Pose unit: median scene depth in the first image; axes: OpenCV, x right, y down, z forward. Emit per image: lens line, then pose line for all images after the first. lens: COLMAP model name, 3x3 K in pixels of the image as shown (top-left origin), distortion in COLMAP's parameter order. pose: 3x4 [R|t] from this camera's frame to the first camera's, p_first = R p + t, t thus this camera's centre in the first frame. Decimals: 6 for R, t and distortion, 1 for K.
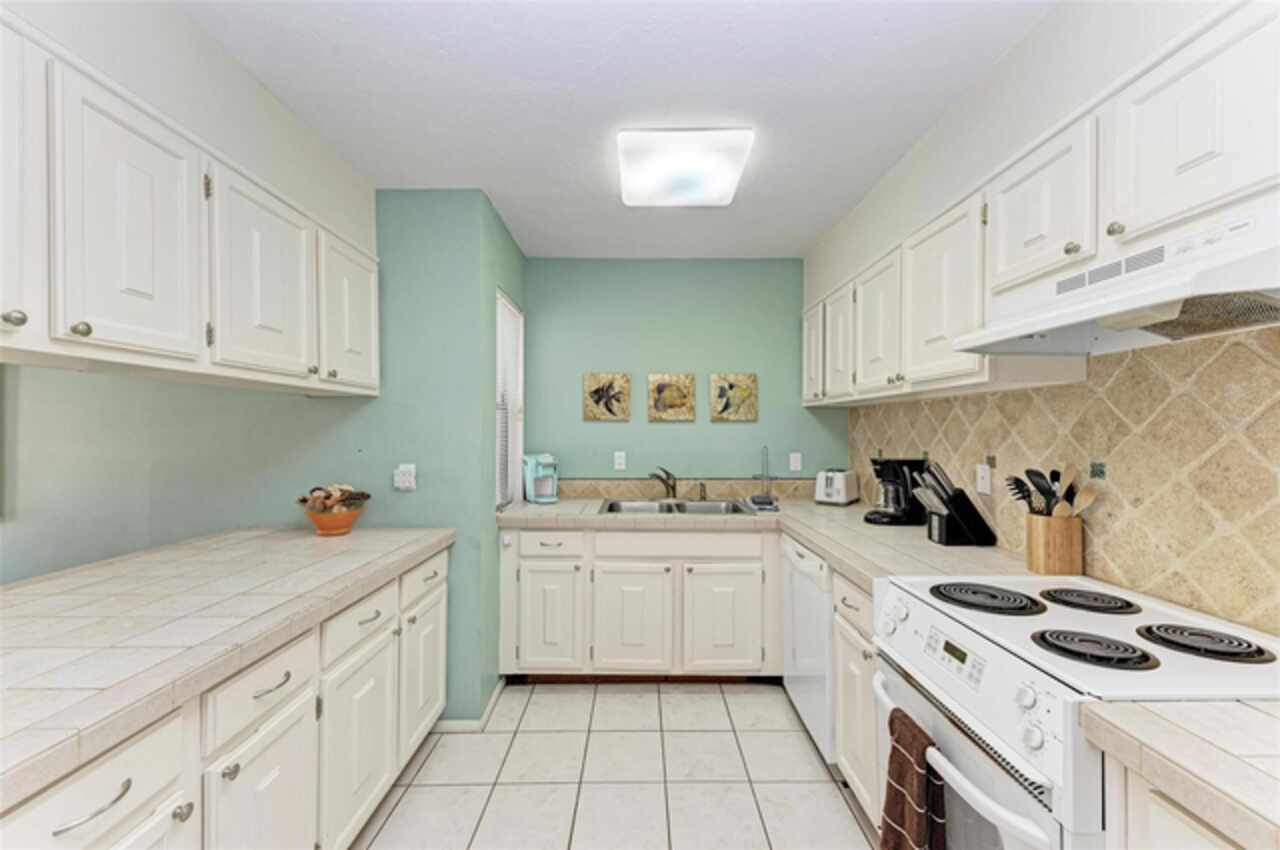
lens RADIAL K [[499.2, 0, 645.9], [0, 499.2, 430.3], [0, 0, 1]] dist [0.018424, 0.000090]
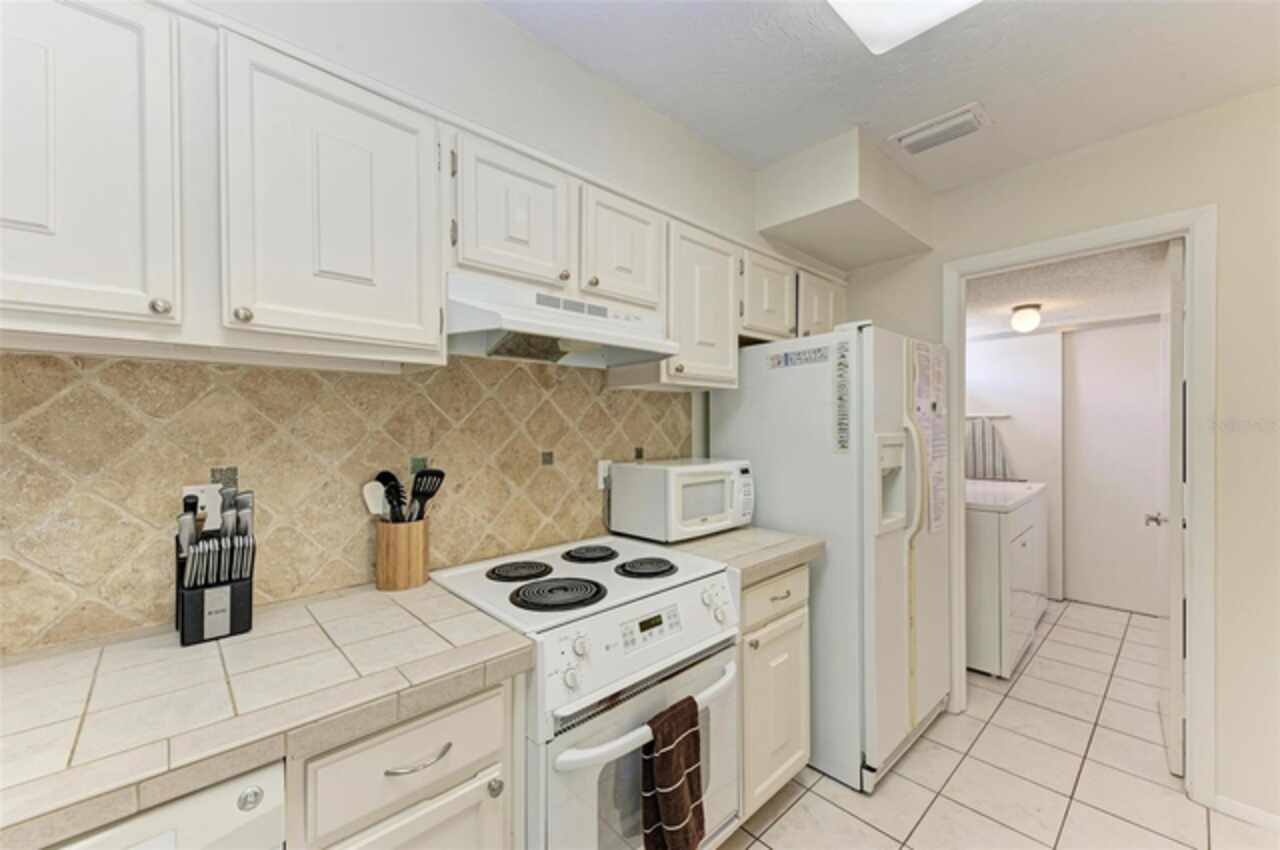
lens RADIAL K [[499.2, 0, 645.9], [0, 499.2, 430.3], [0, 0, 1]] dist [0.018424, 0.000090]
pose [[-0.673461, 0.004834, 0.739207, -0.164942], [0.009897, 0.999948, 0.002477, 0.012272], [-0.739157, 0.008984, -0.673473, 1.498400]]
